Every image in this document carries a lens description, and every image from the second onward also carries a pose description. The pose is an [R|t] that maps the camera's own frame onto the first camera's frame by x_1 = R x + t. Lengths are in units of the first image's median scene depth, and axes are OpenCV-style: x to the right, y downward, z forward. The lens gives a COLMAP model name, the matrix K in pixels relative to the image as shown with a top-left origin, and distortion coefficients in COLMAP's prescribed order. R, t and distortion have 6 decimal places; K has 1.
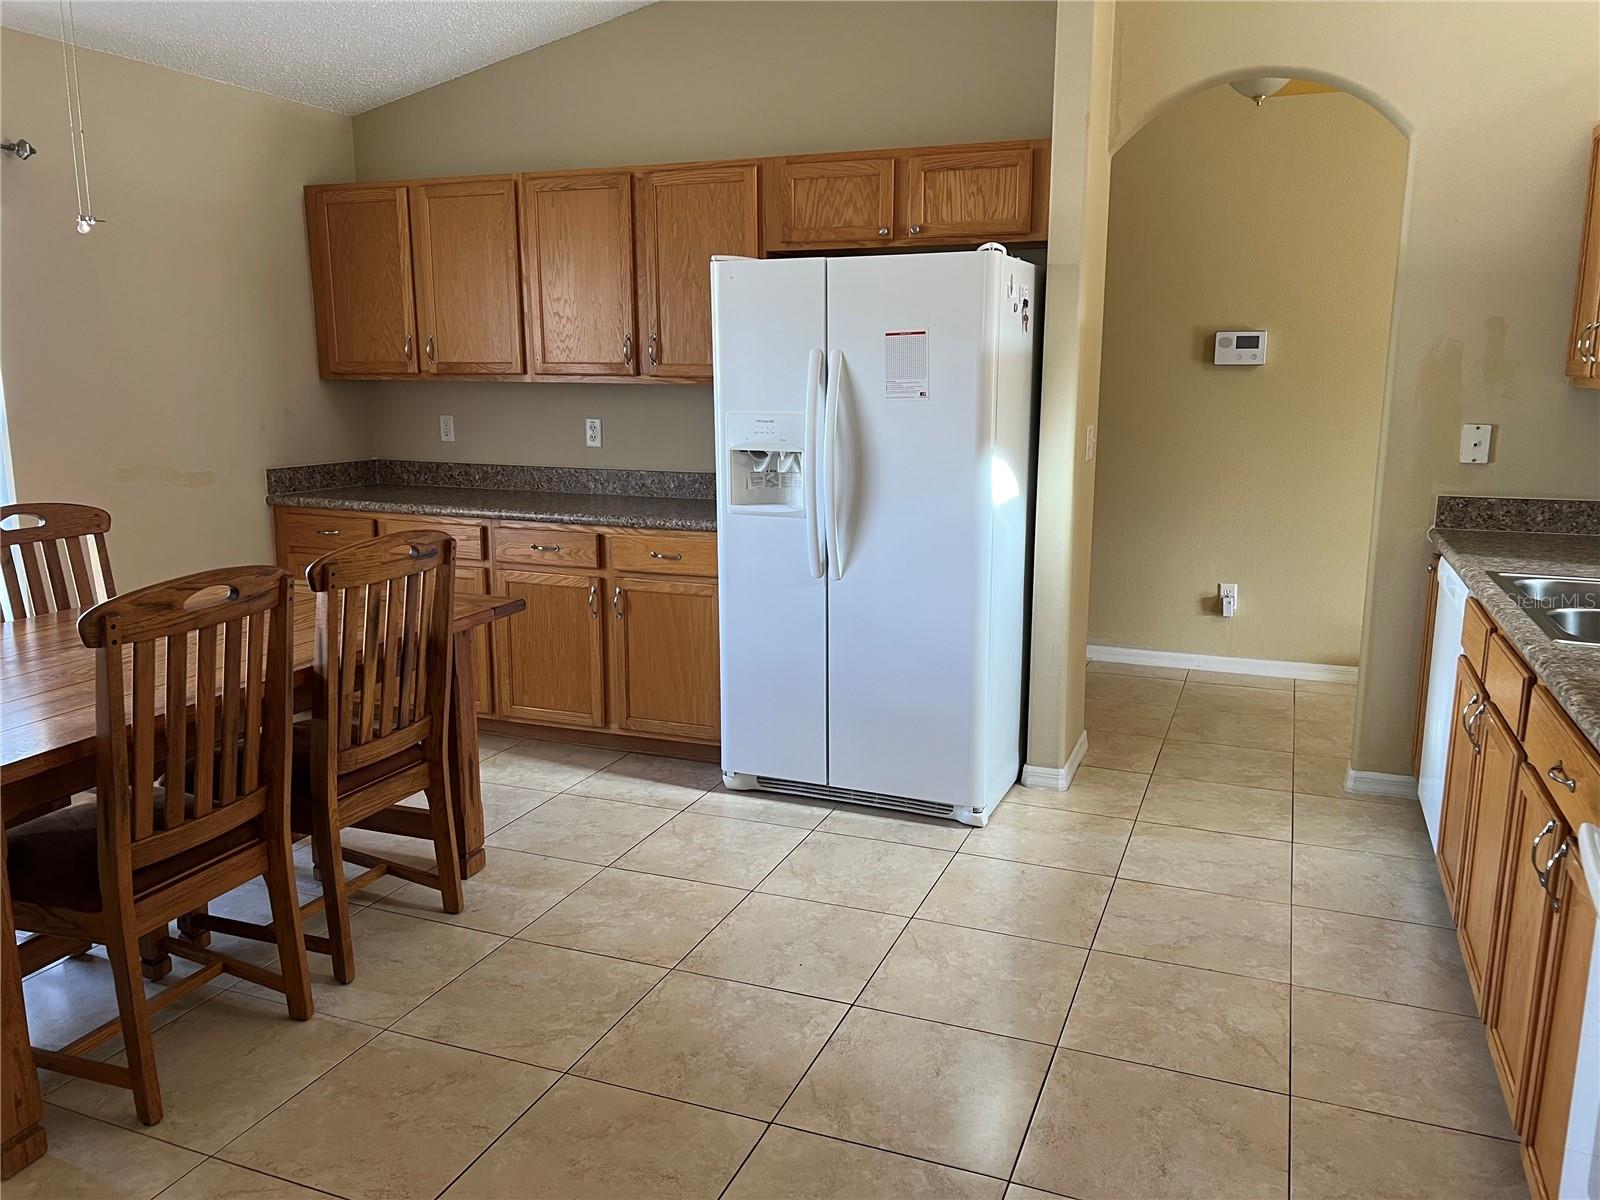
lens RADIAL K [[1203.9, 0, 800.0], [0, 1203.9, 600.0], [0, 0, 1]] dist [-0.053824, -0.010318]
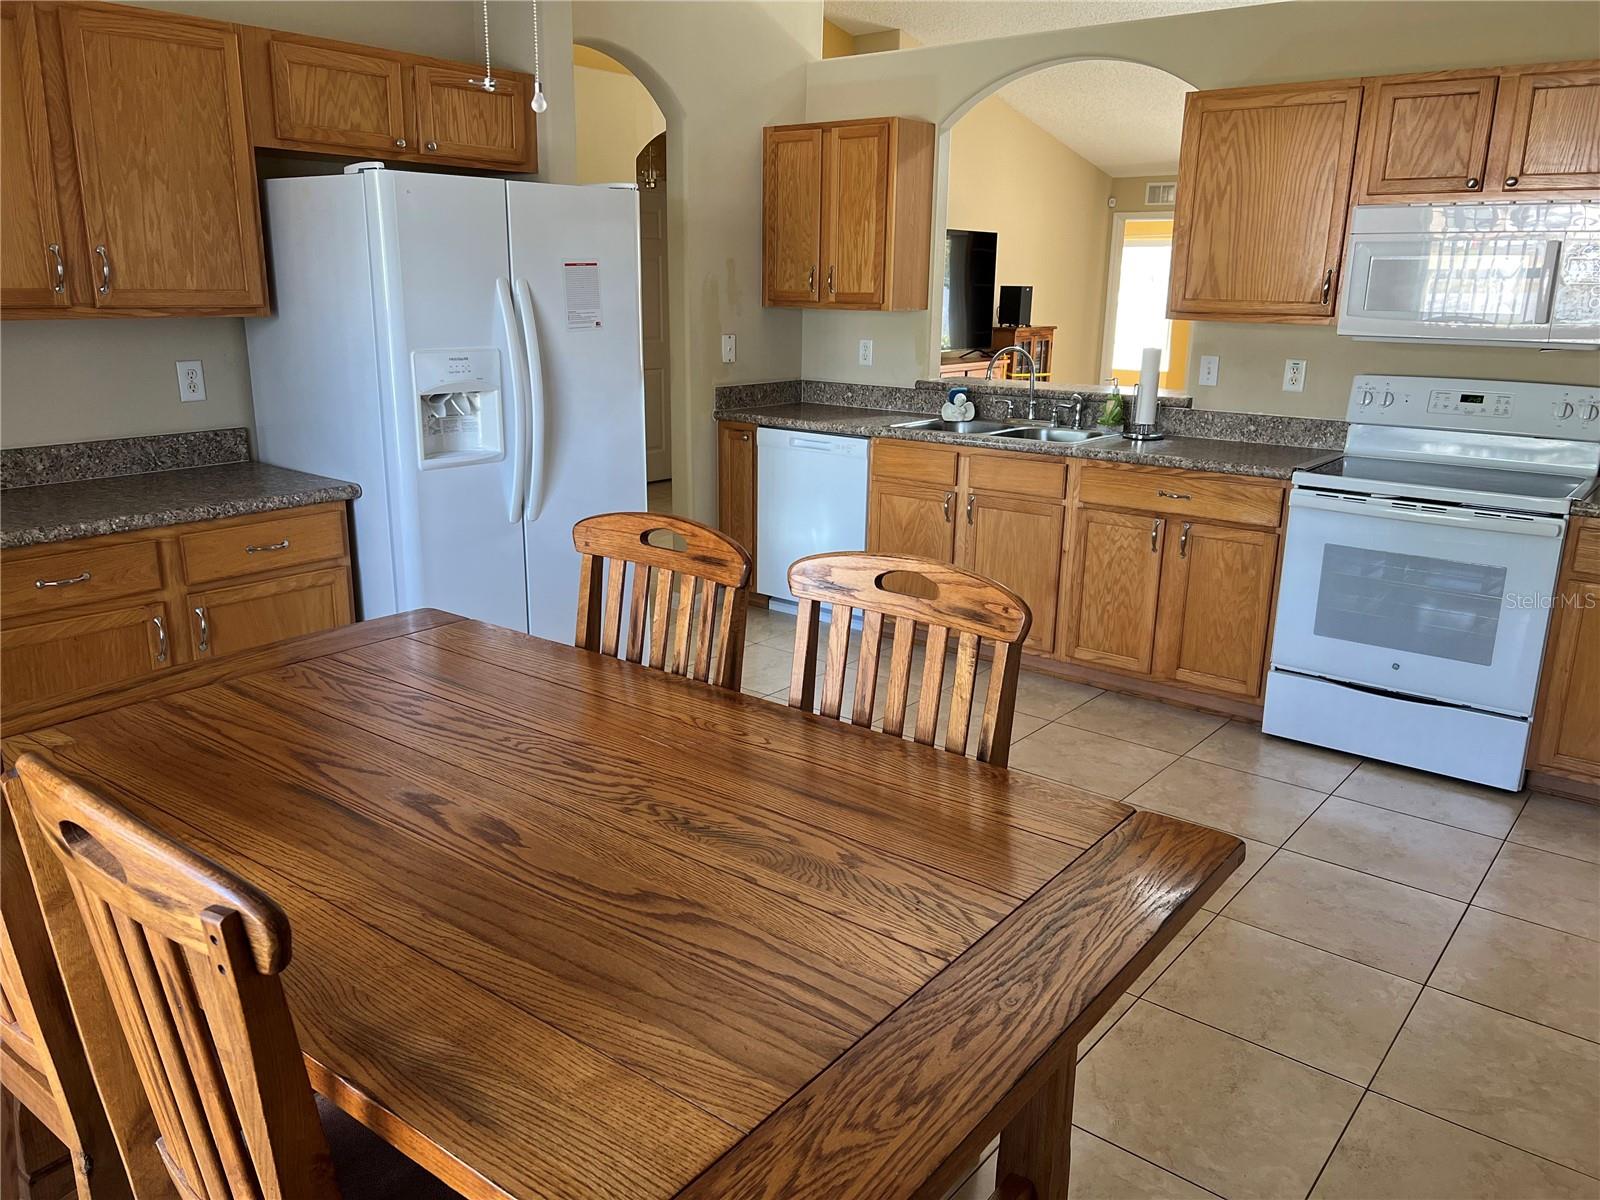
lens RADIAL K [[1203.9, 0, 800.0], [0, 1203.9, 600.0], [0, 0, 1]] dist [-0.053824, -0.010318]
pose [[0.277481, -0.233398, 0.931949, -0.752640], [0.162311, 0.967487, 0.193971, -0.097449], [-0.946921, 0.097442, 0.306342, 0.467612]]
